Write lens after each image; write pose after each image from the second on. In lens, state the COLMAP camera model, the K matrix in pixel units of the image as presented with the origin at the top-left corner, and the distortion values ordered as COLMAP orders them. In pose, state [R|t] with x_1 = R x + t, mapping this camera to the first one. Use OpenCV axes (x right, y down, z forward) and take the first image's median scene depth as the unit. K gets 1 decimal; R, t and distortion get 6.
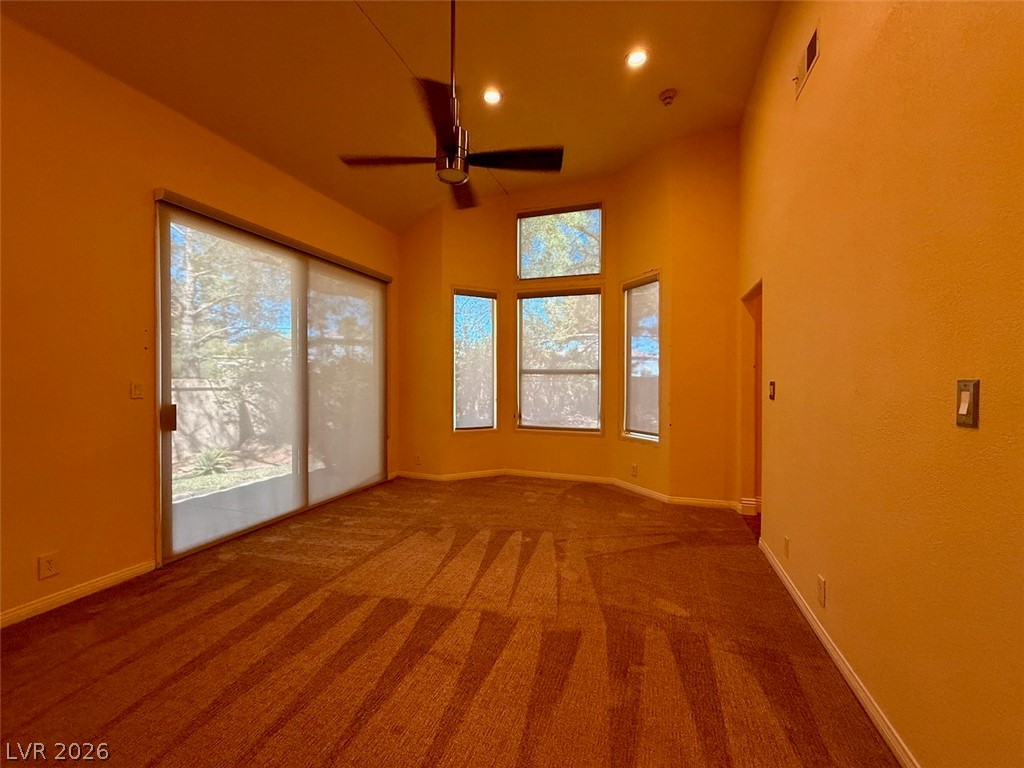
lens RADIAL K [[408.9, 0, 510.8], [0, 408.9, 383.5], [0, 0, 1]] dist [-0.000490, 0.000793]
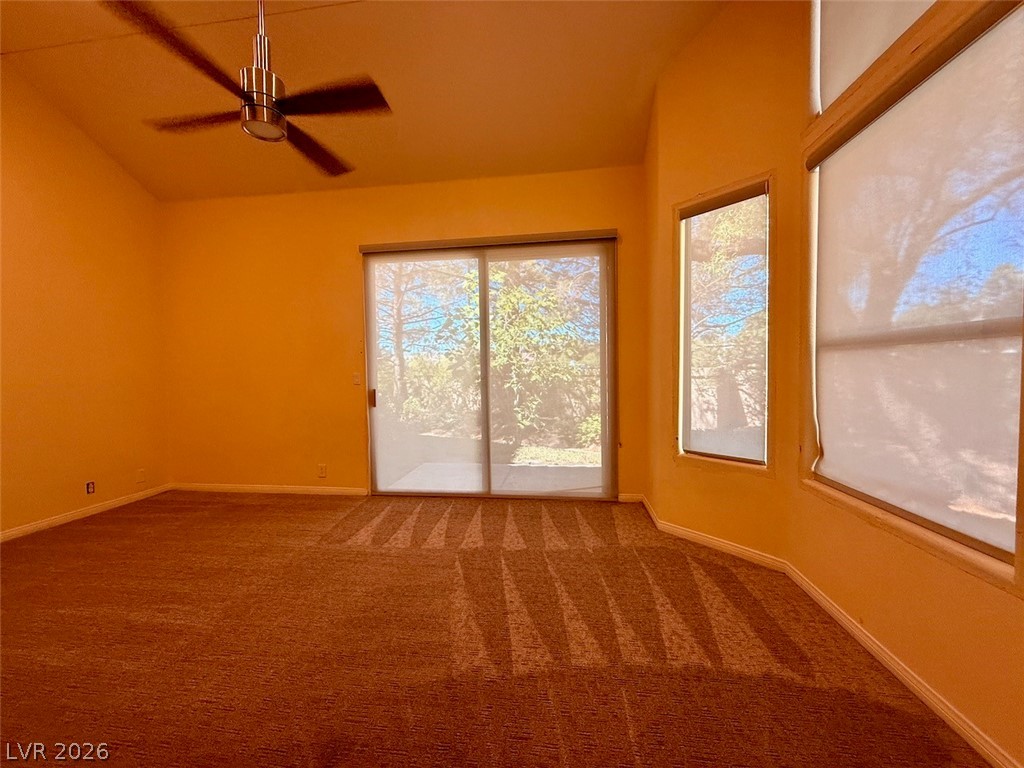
lens RADIAL K [[408.9, 0, 511.0], [0, 408.9, 383.2], [0, 0, 1]] dist [-0.000490, 0.000793]
pose [[0.206984, 0.024778, -0.978031, 0.369554], [0.007465, 0.999610, 0.026904, -0.003169], [0.978316, -0.012869, 0.206718, 0.611025]]
